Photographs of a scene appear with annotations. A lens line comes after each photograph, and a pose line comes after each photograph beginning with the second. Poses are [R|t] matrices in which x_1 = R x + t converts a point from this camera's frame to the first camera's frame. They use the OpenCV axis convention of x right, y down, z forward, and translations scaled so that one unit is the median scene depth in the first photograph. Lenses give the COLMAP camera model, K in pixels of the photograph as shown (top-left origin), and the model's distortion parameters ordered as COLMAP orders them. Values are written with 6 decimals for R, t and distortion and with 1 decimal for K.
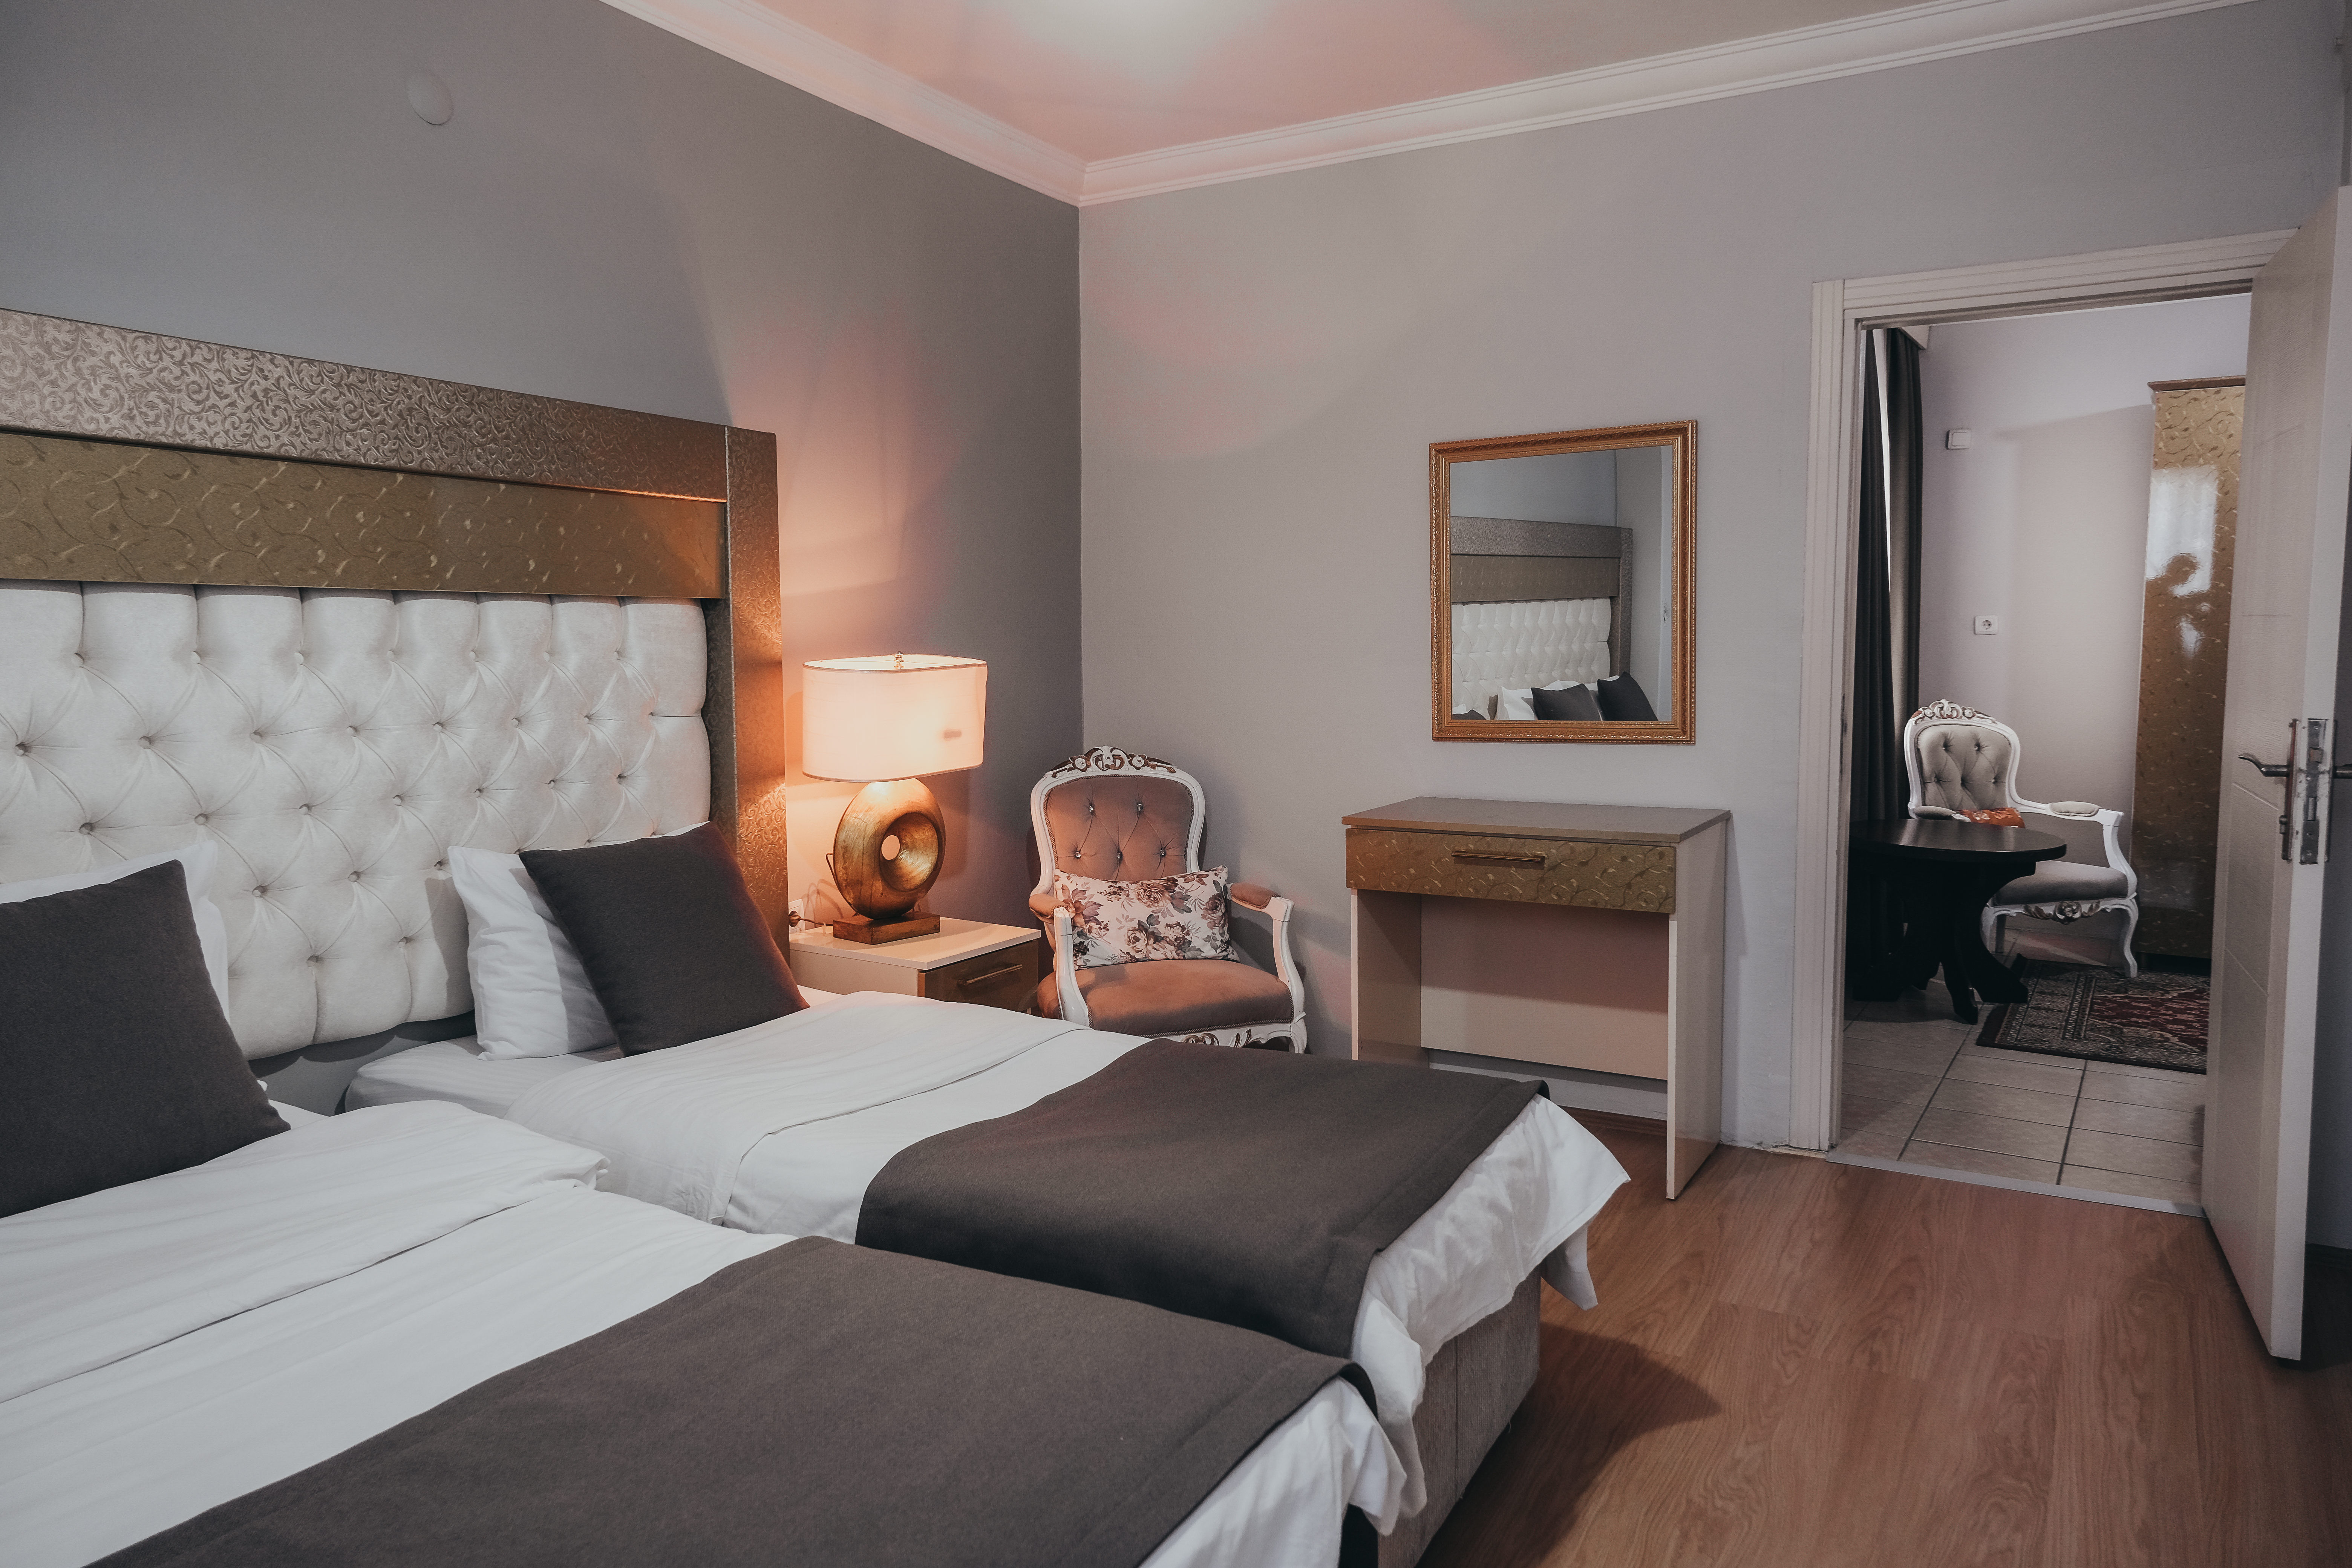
lens RADIAL K [[1608.8, 0, 1184.4], [0, 1608.8, 770.8], [0, 0, 1]] dist [-0.000304, 0.020202]
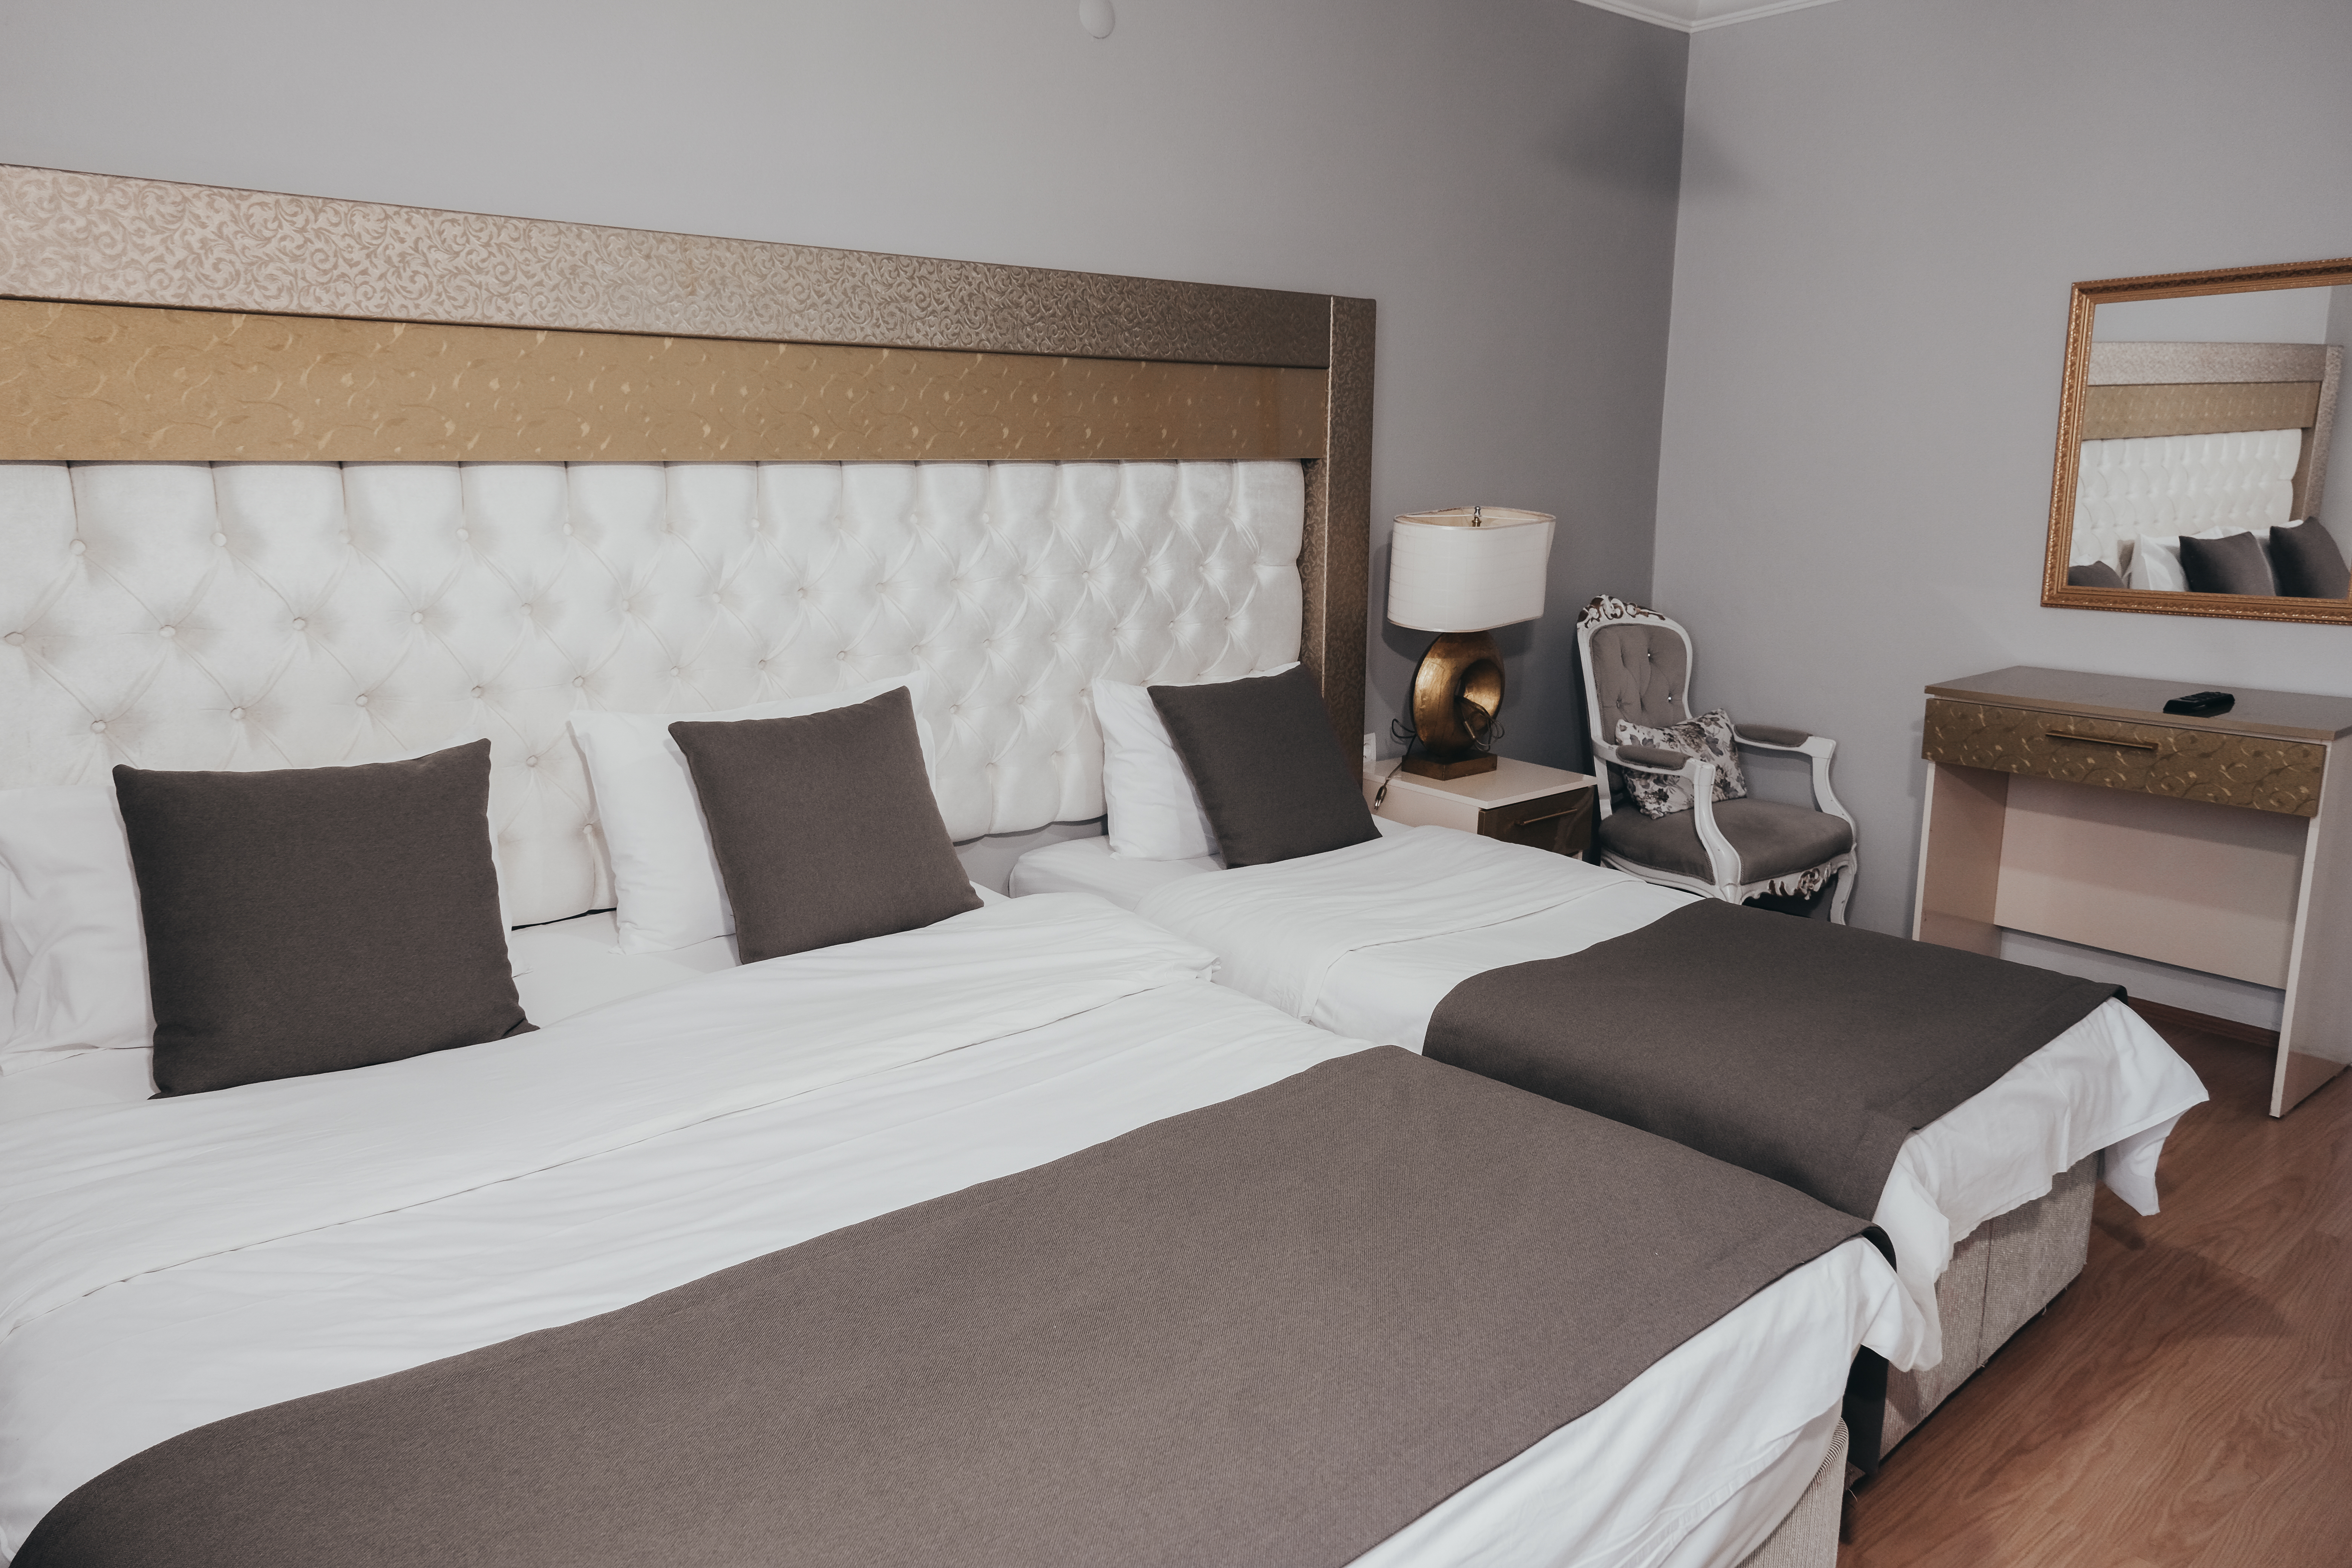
lens RADIAL K [[1608.8, 0, 1169.7], [0, 1608.8, 785.7], [0, 0, 1]] dist [-0.000304, 0.020202]
pose [[0.940093, 0.078846, -0.331676, -0.005046], [-0.035810, 0.990344, 0.133925, -0.036962], [0.339033, -0.114024, 0.933839, -0.097723]]
